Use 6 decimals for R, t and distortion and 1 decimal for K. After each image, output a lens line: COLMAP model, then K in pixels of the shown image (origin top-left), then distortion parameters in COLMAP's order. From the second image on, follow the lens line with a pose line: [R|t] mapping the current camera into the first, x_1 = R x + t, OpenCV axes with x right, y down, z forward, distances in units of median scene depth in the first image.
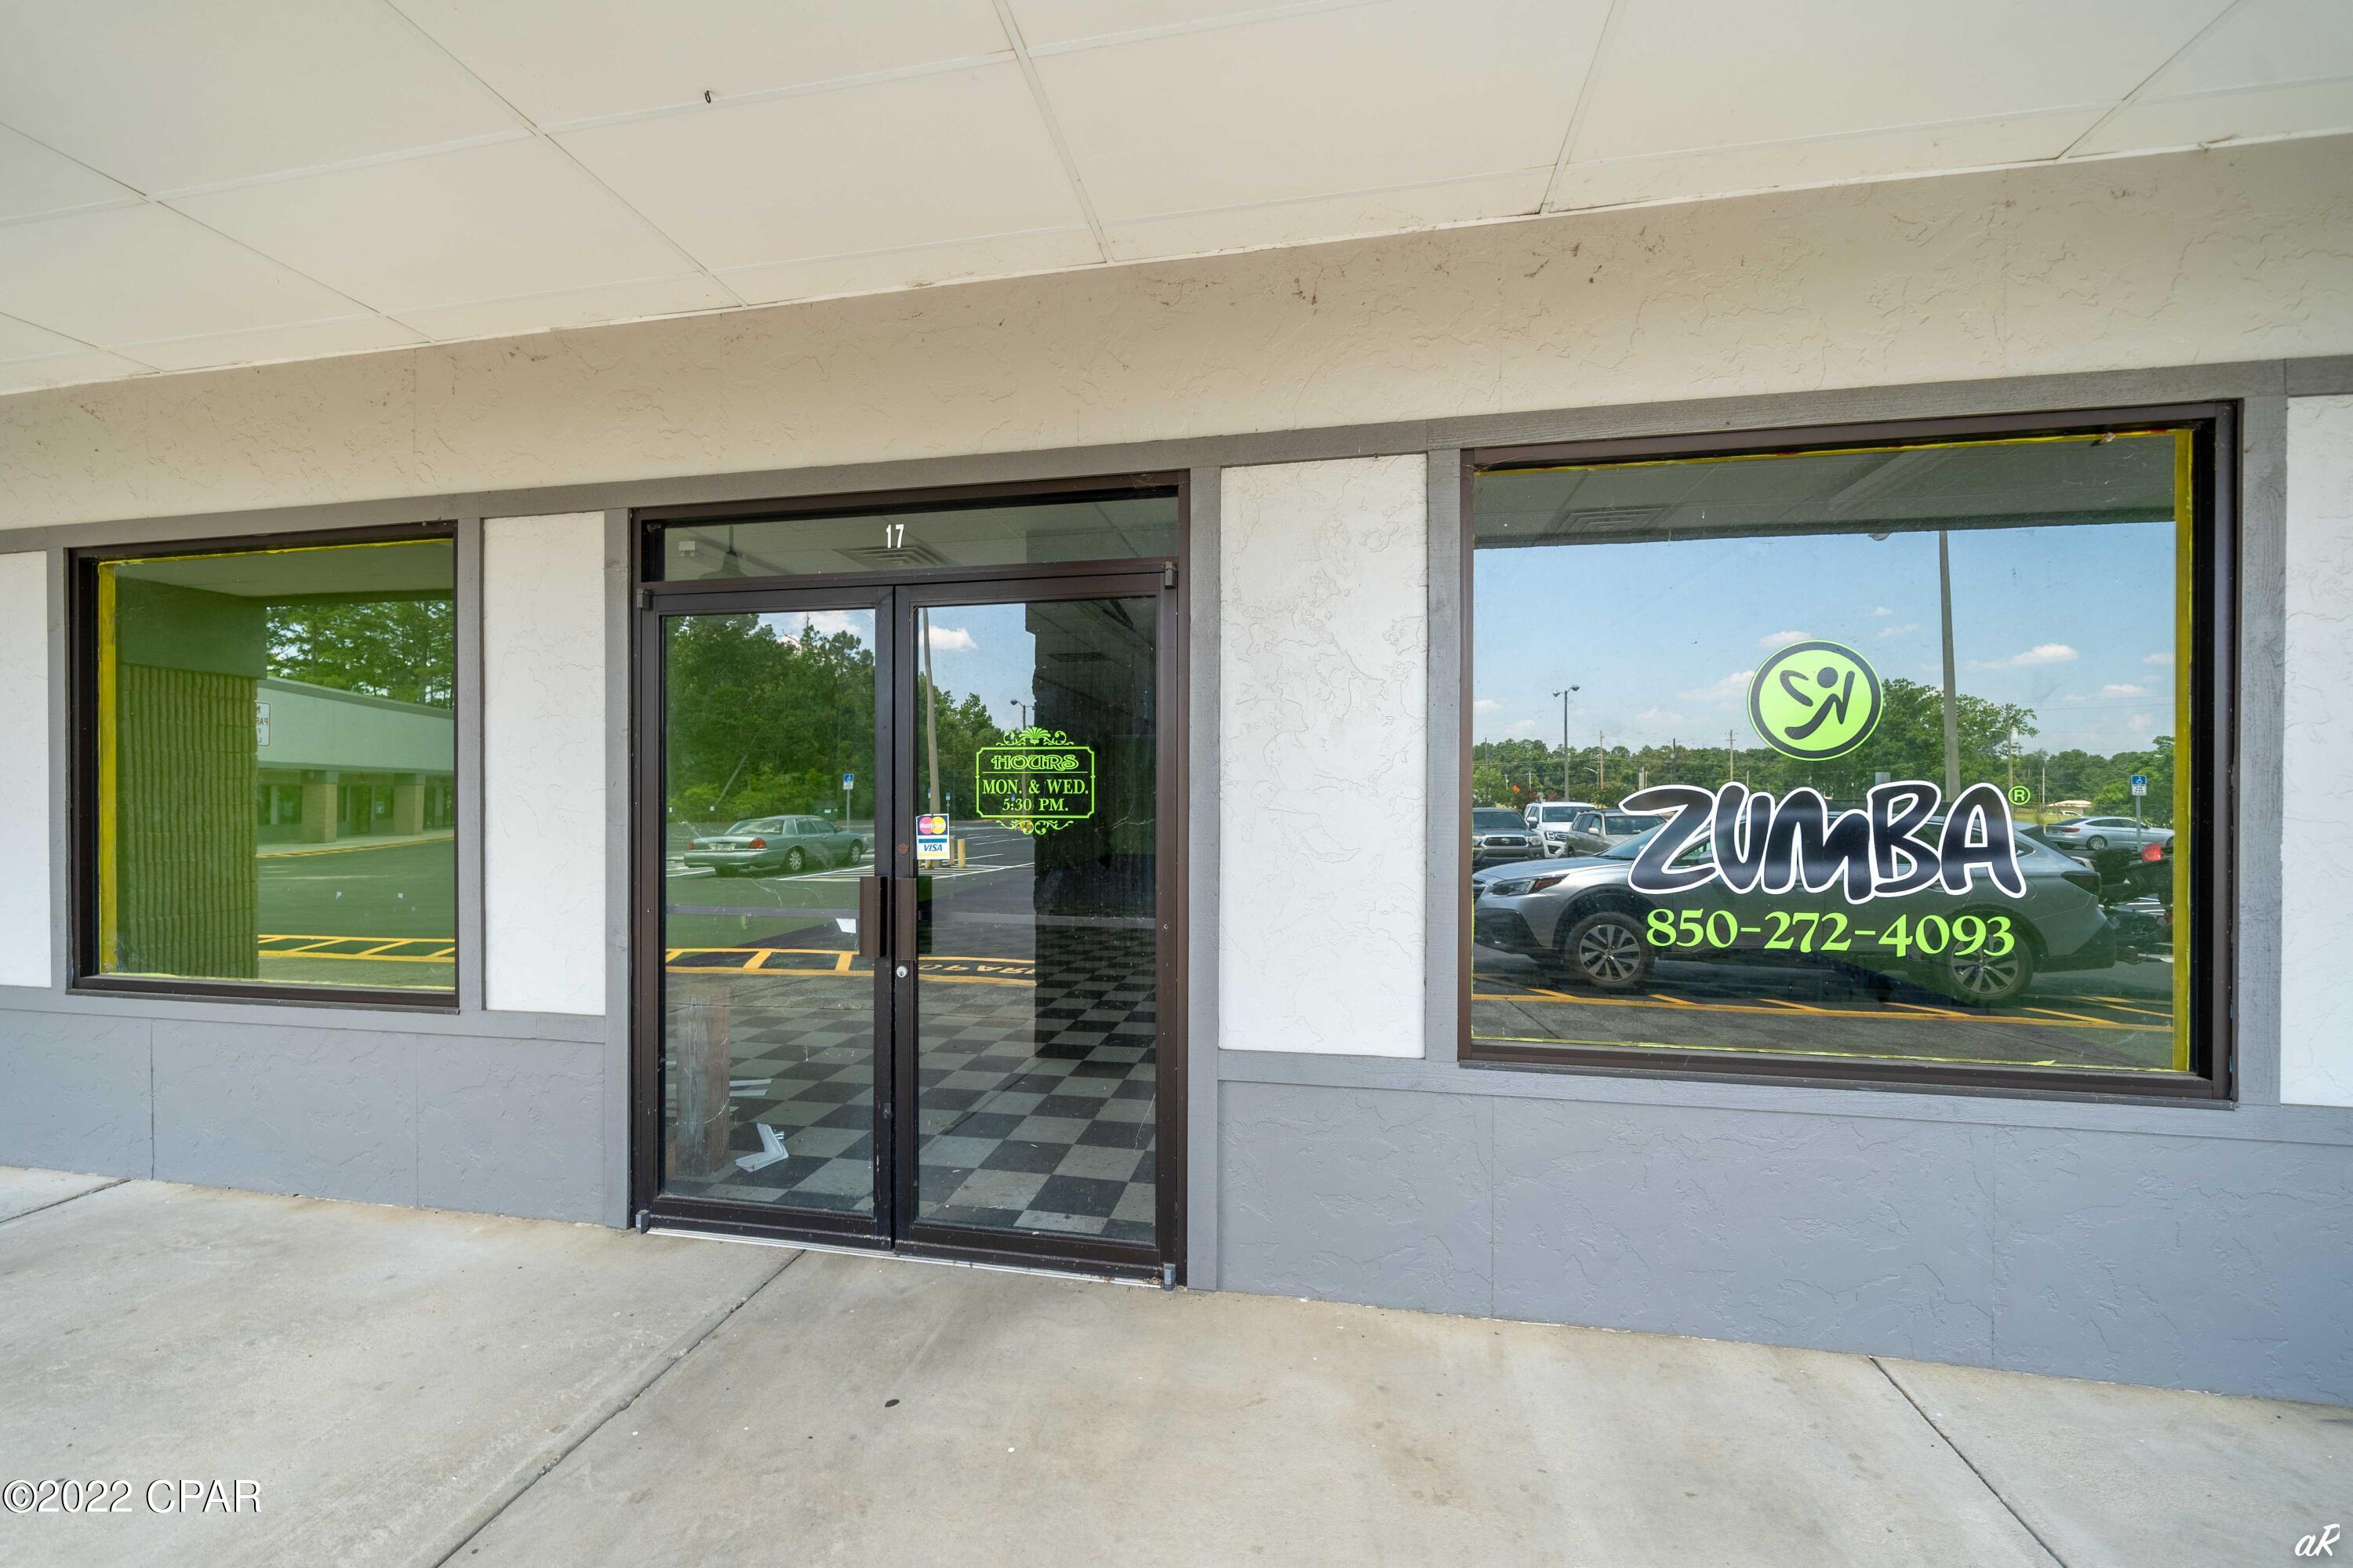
lens RADIAL K [[902.7, 0, 1173.5], [0, 902.7, 813.4], [0, 0, 1]] dist [-0.002124, -0.000050]
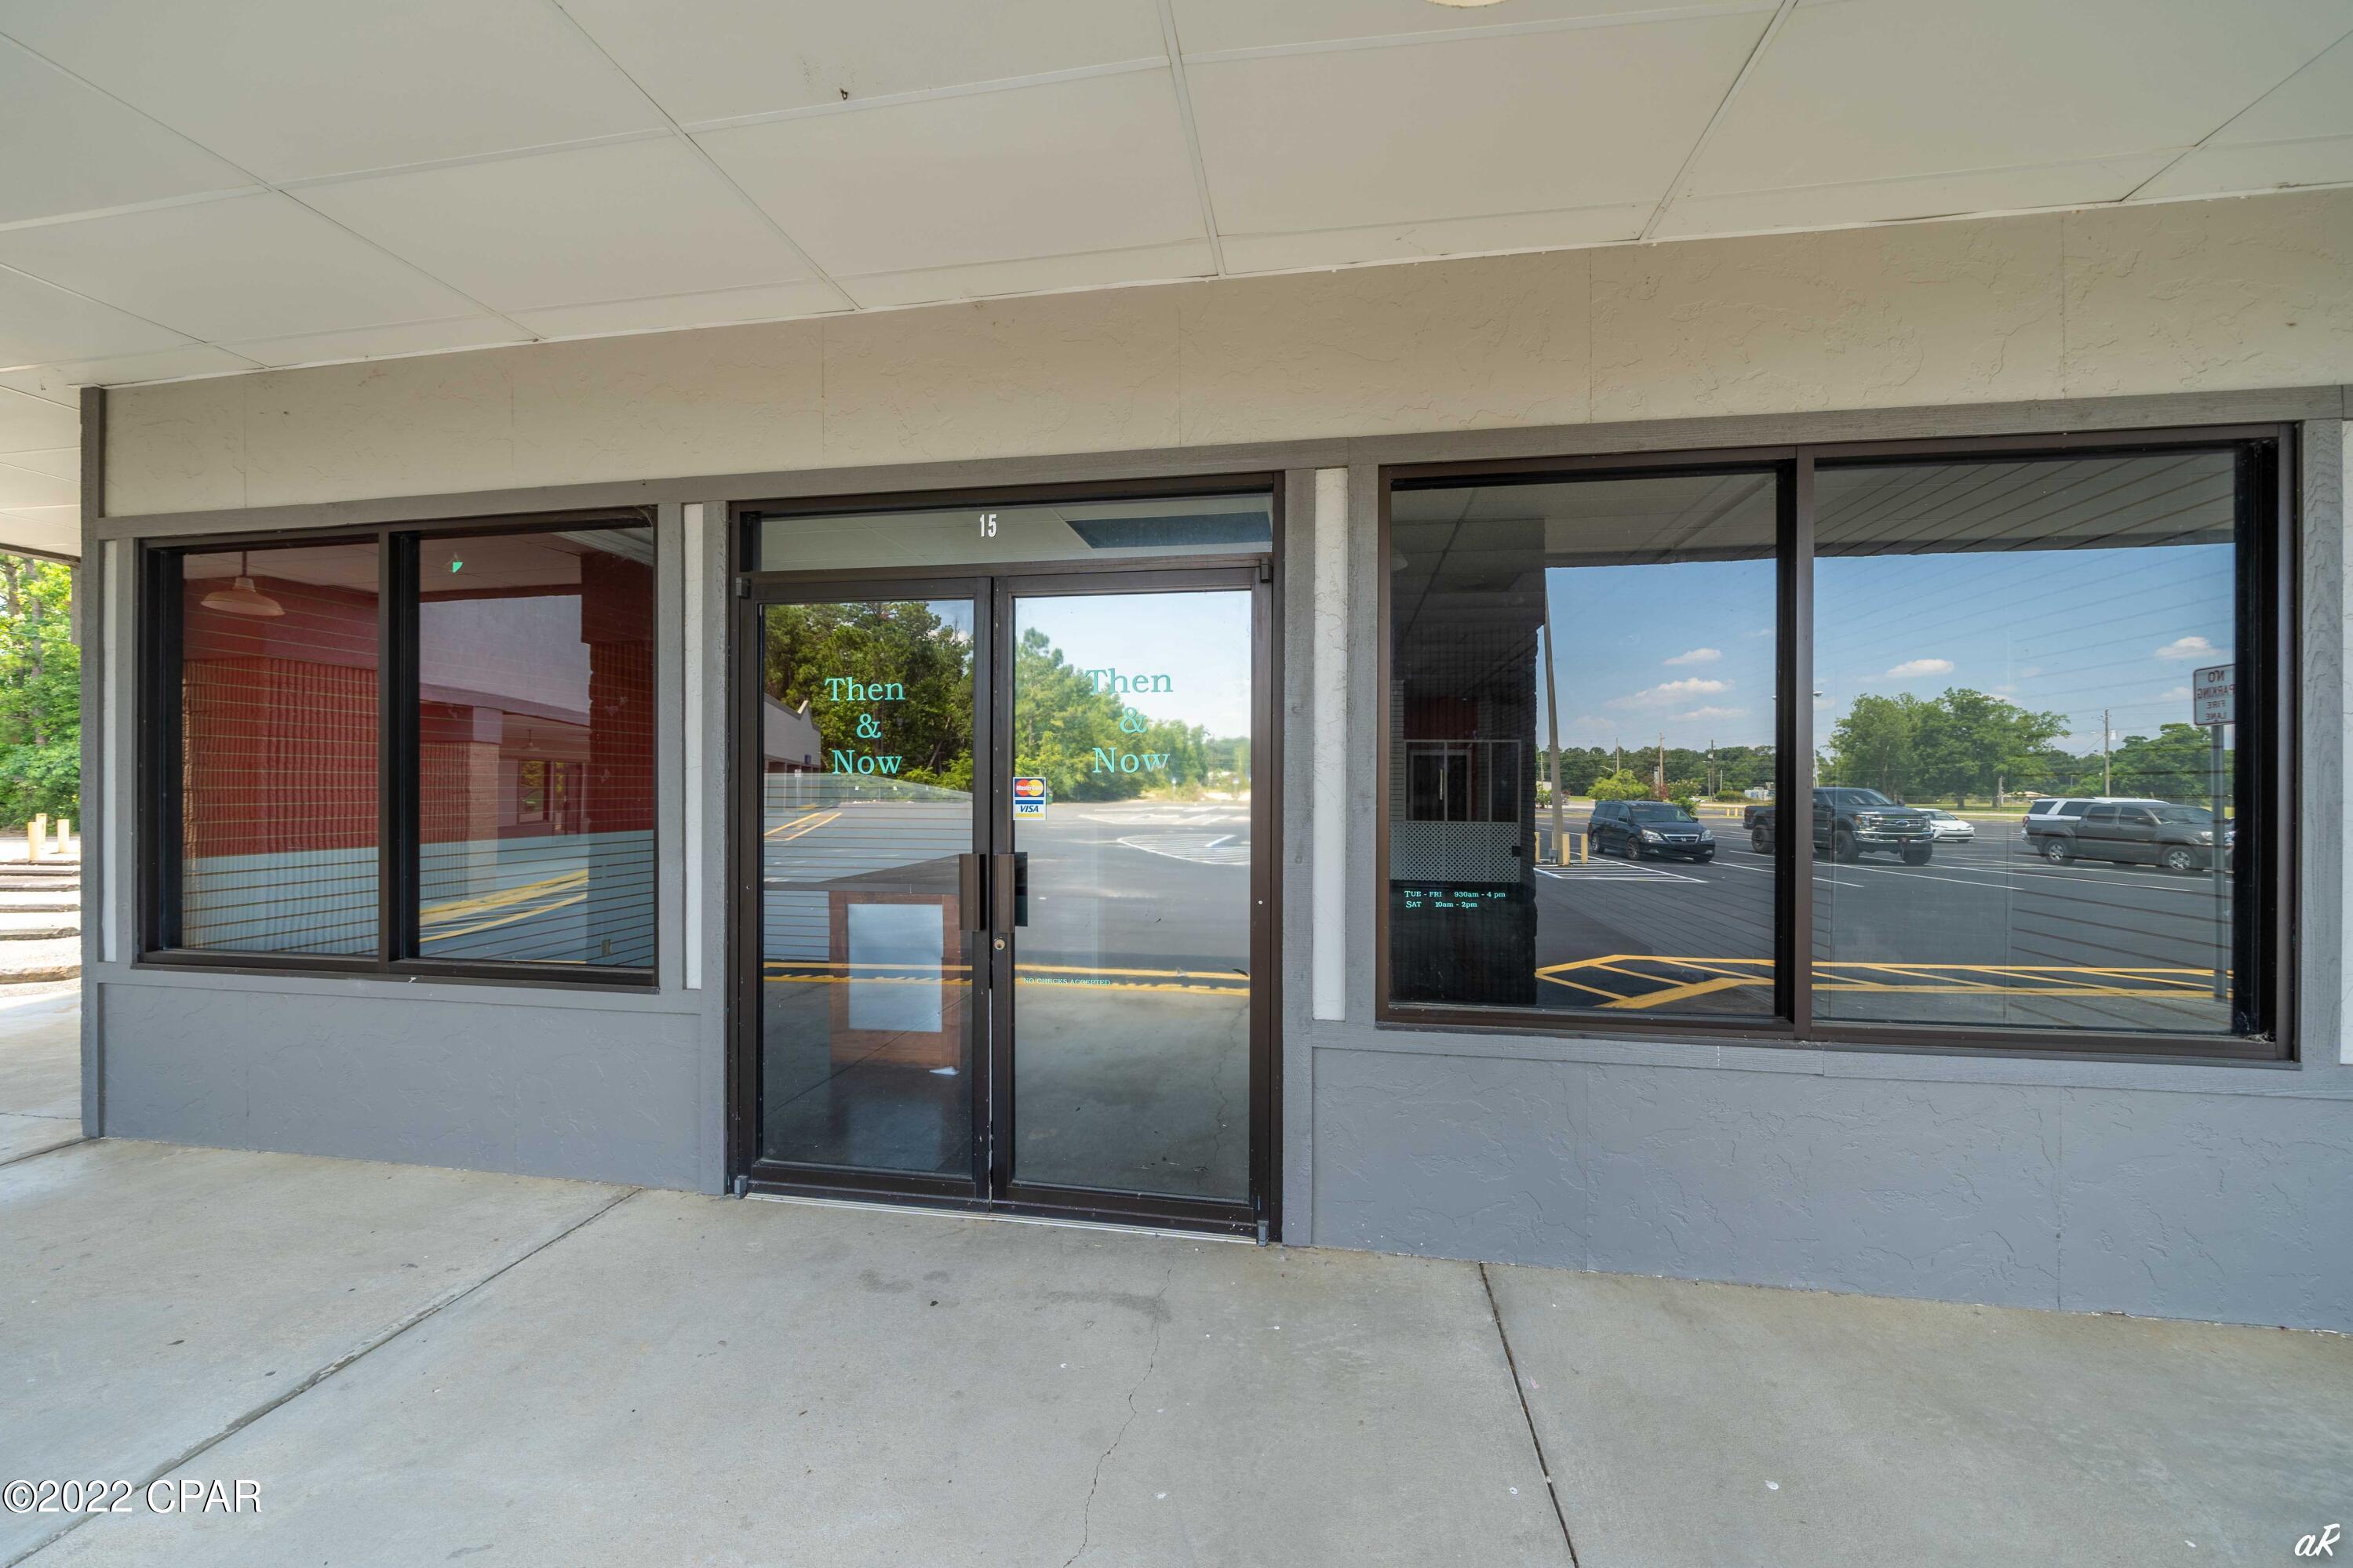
lens RADIAL K [[832.6, 0, 1169.6], [0, 832.6, 786.6], [0, 0, 1]] dist [-0.002796, -0.000290]
pose [[0.999267, 0.003887, 0.038090, -0.151954], [-0.003598, 0.999964, -0.007640, -0.000726], [-0.038118, 0.007498, 0.999245, 0.029034]]
